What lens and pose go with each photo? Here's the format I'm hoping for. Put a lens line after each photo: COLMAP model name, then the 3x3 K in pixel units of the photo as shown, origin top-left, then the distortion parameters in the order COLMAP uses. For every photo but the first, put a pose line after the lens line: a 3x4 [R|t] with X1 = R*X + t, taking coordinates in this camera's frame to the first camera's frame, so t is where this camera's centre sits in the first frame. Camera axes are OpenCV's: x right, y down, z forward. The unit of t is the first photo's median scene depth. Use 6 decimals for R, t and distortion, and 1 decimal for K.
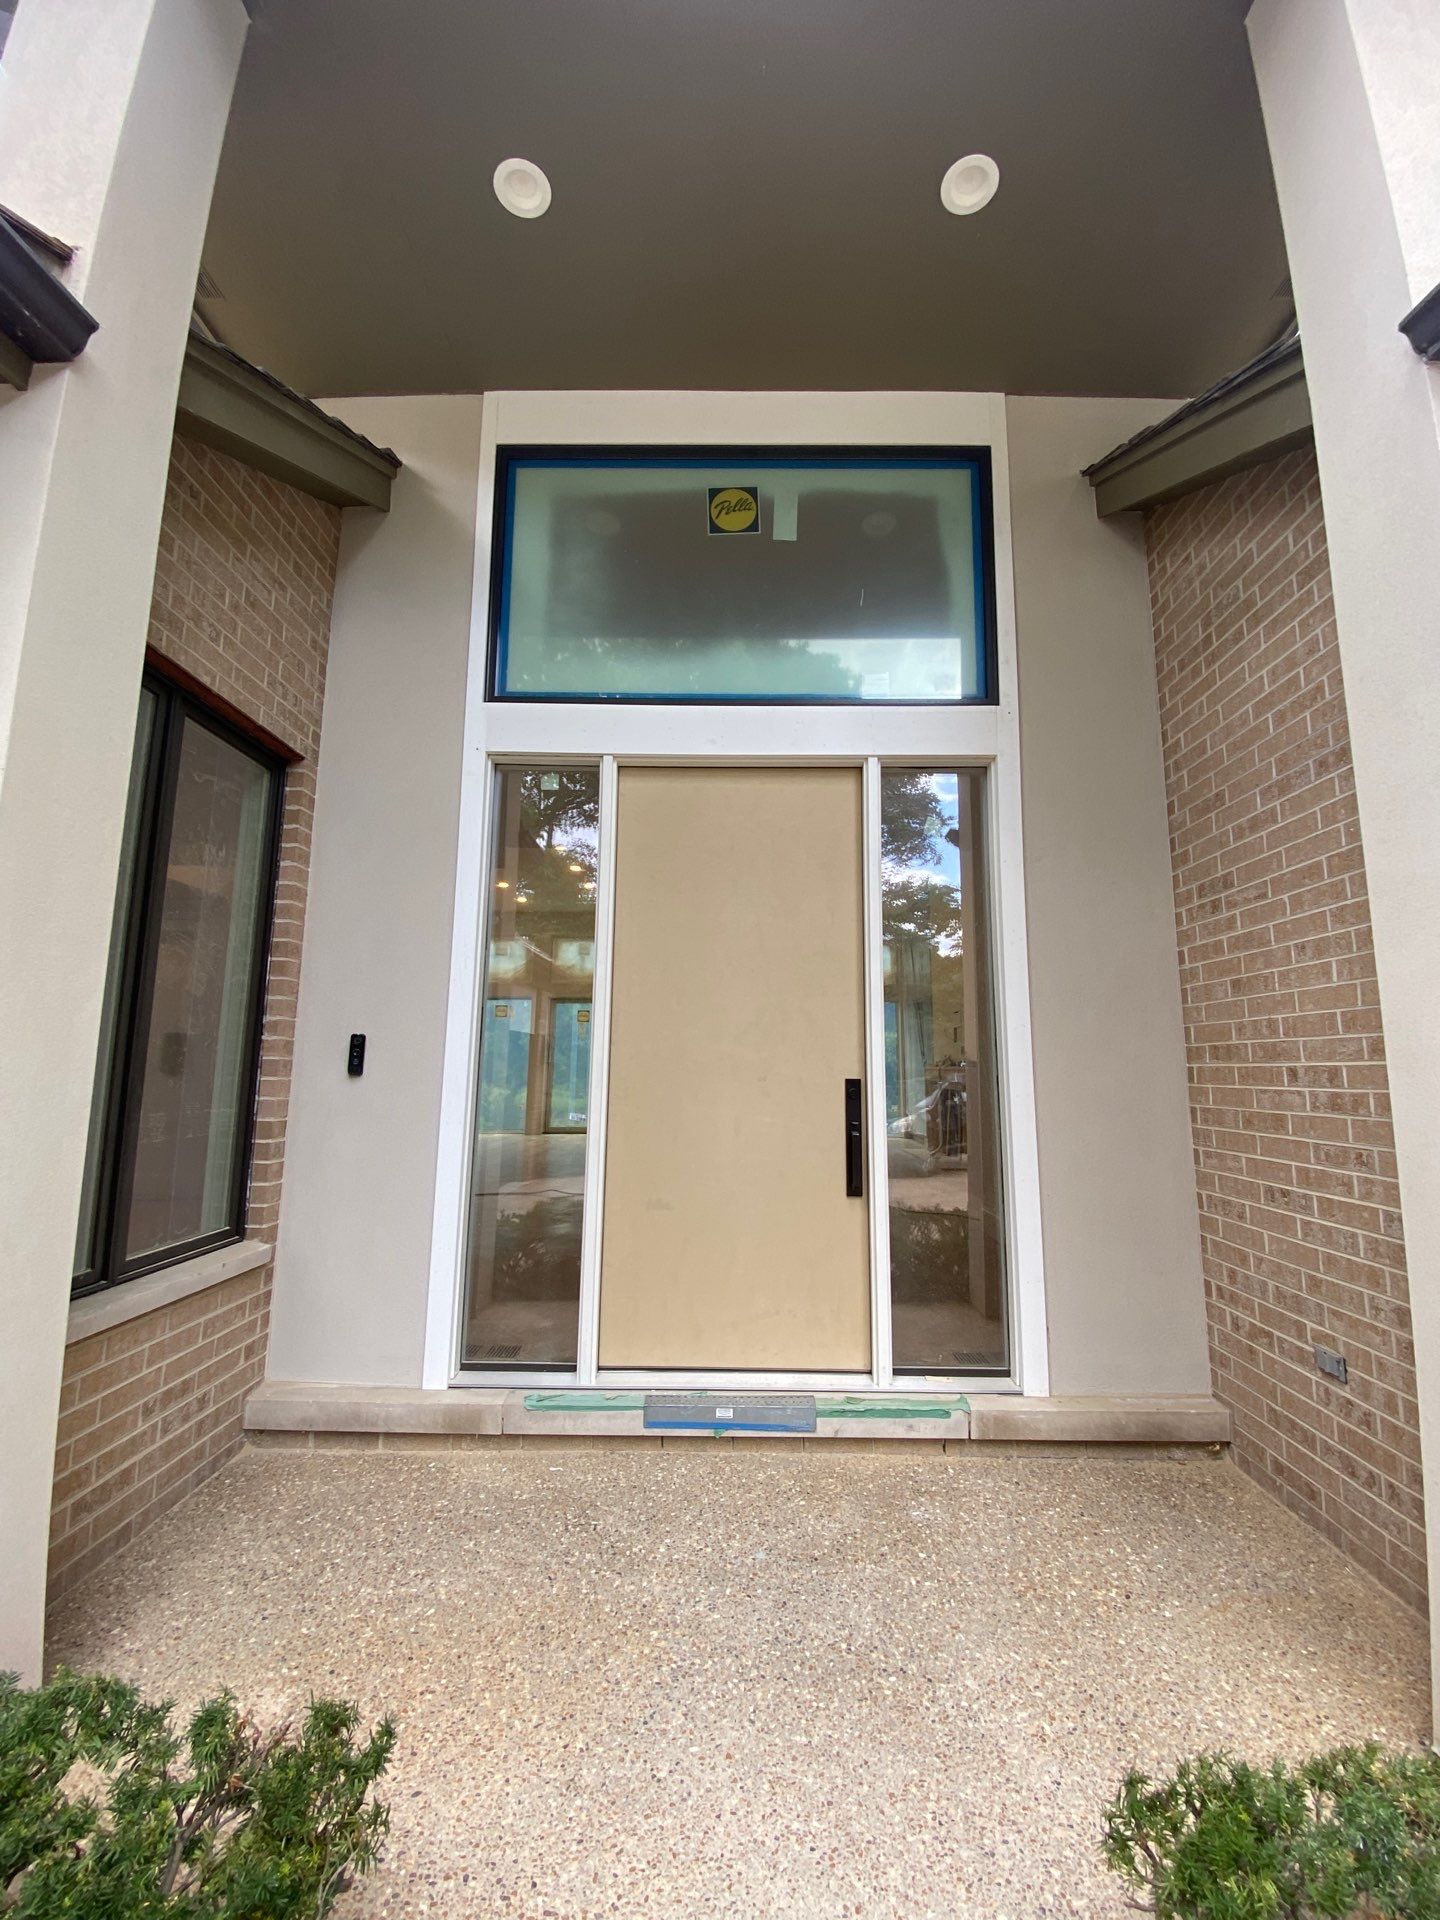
lens RADIAL K [[772.4, 0, 727.0], [0, 772.4, 962.4], [0, 0, 1]] dist [-0.004258, 0.000953]
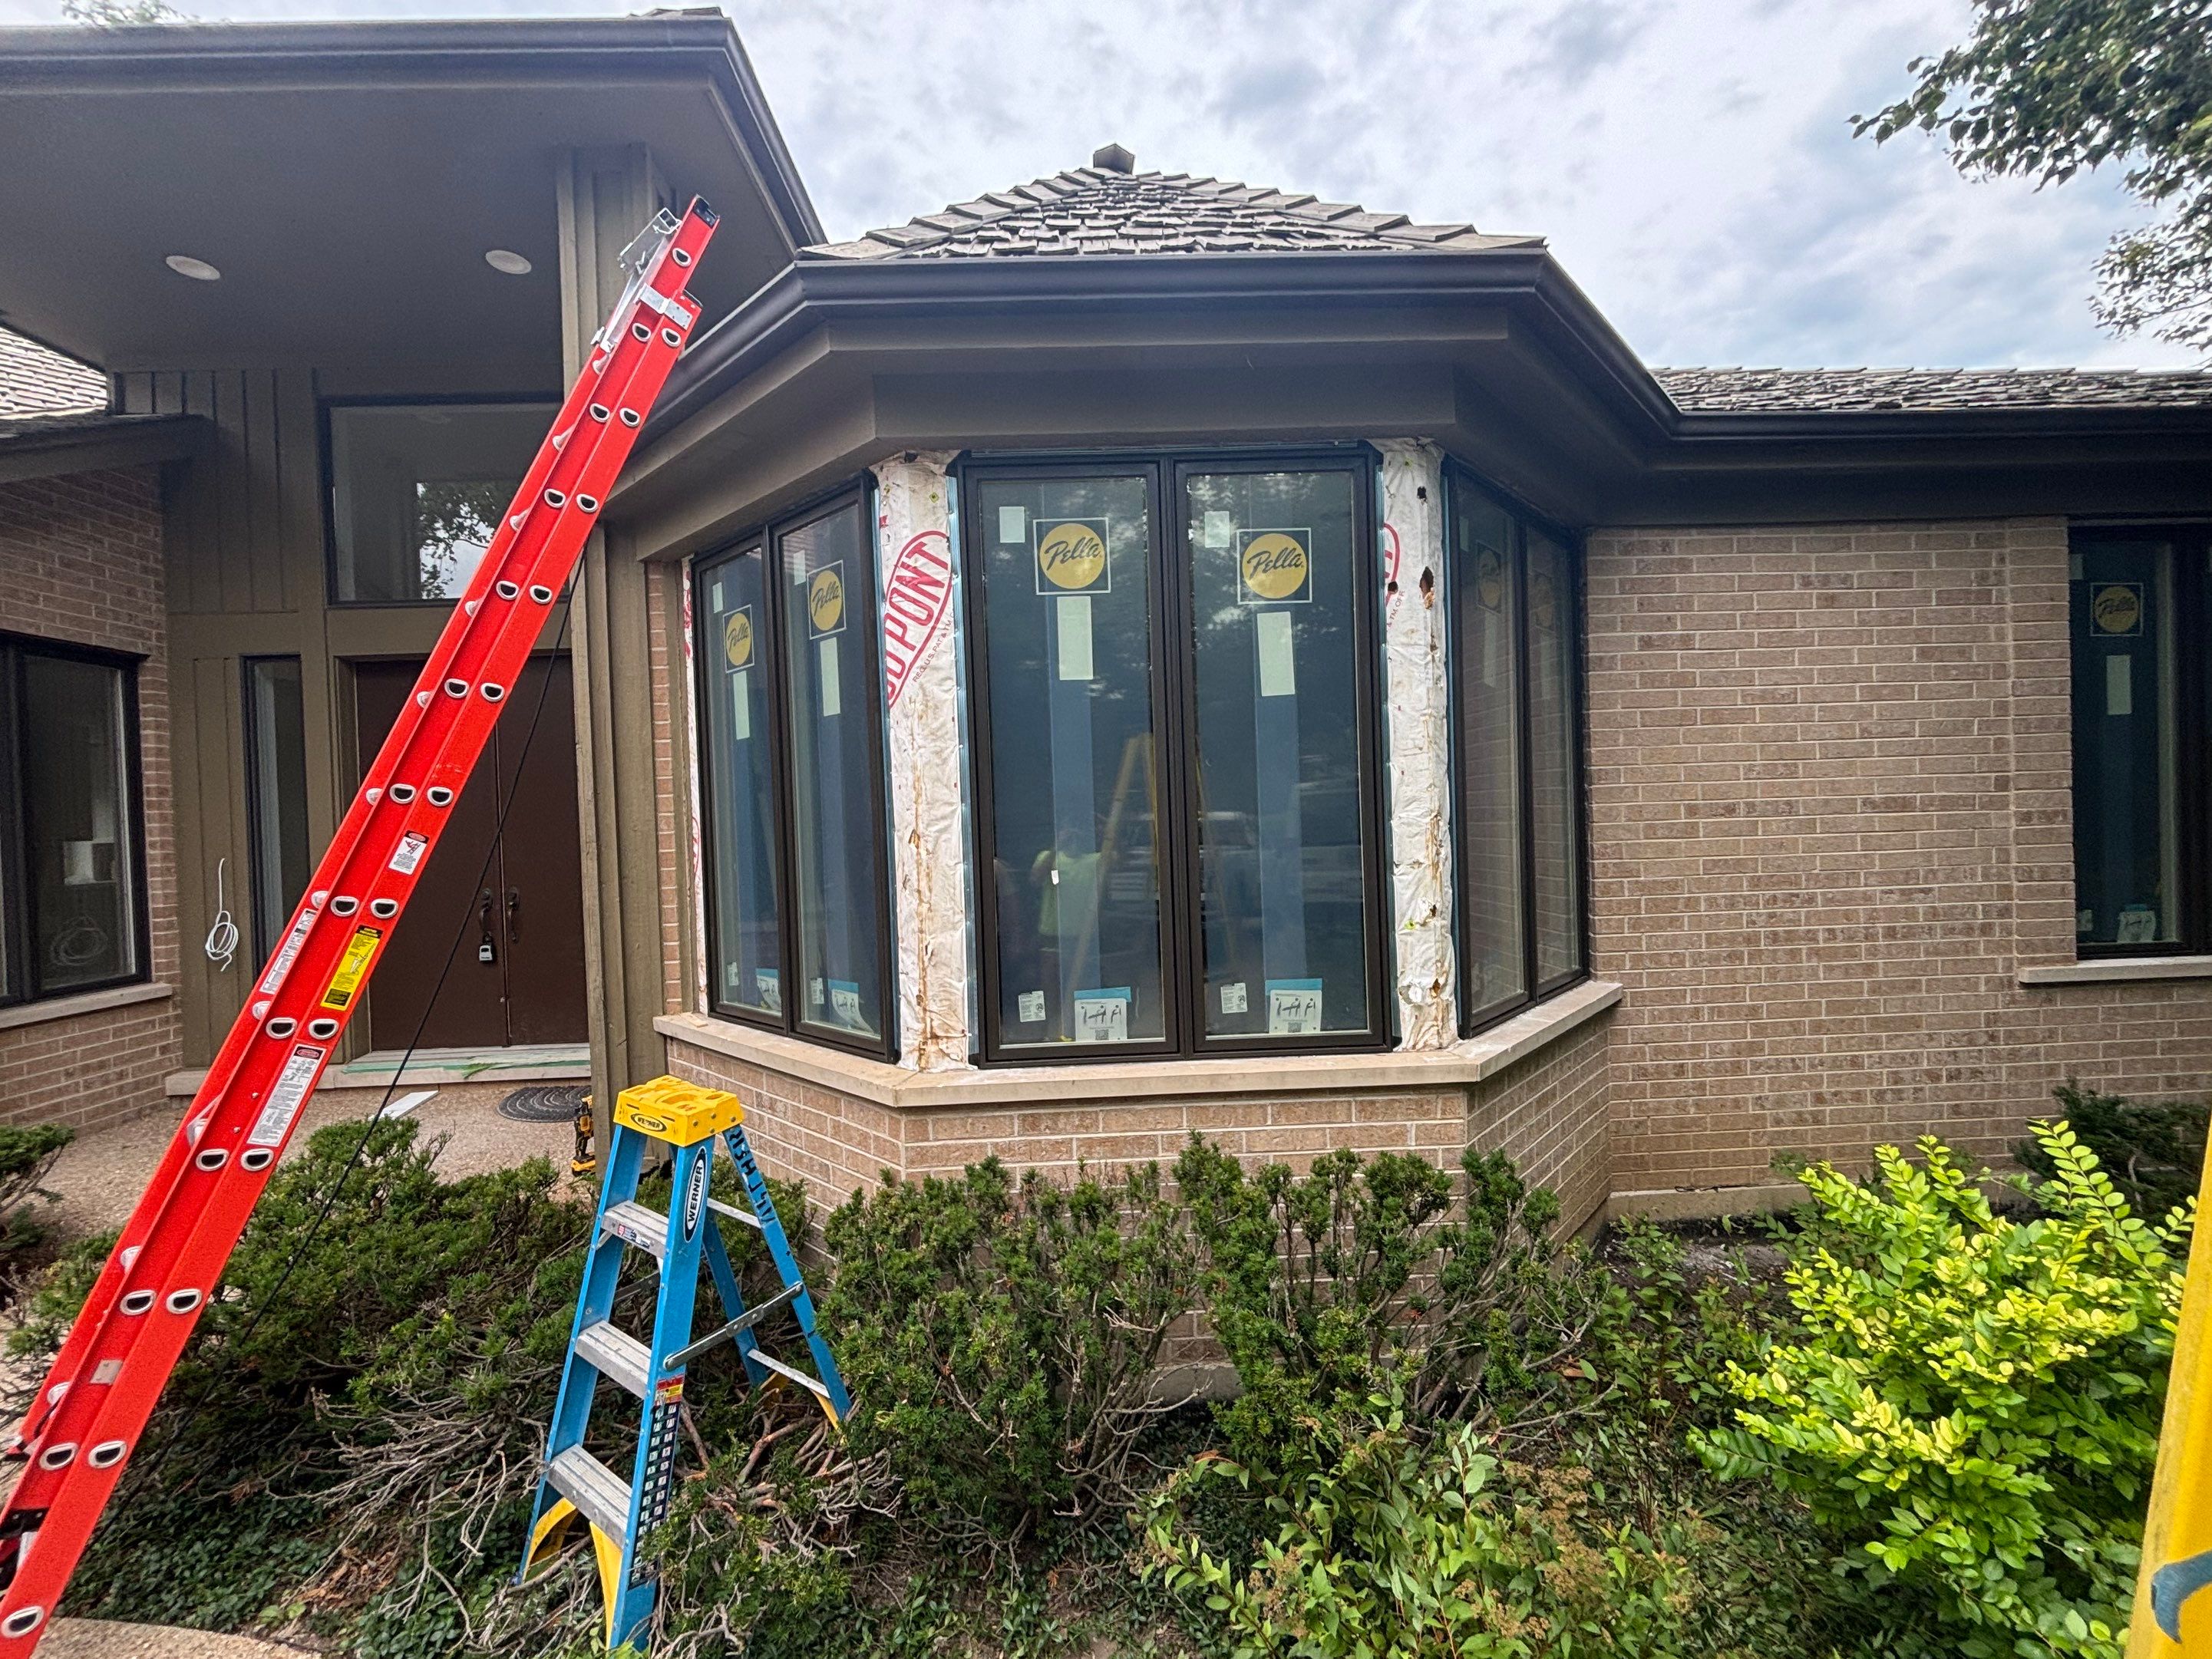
lens RADIAL K [[889.7, 0, 1101.2], [0, 889.7, 829.4], [0, 0, 1]] dist [-0.004258, 0.000953]
pose [[0.997903, -0.042526, 0.048794, 1.232940], [0.034898, 0.988412, 0.147729, -0.144827], [-0.054510, -0.145716, 0.987824, -0.839166]]
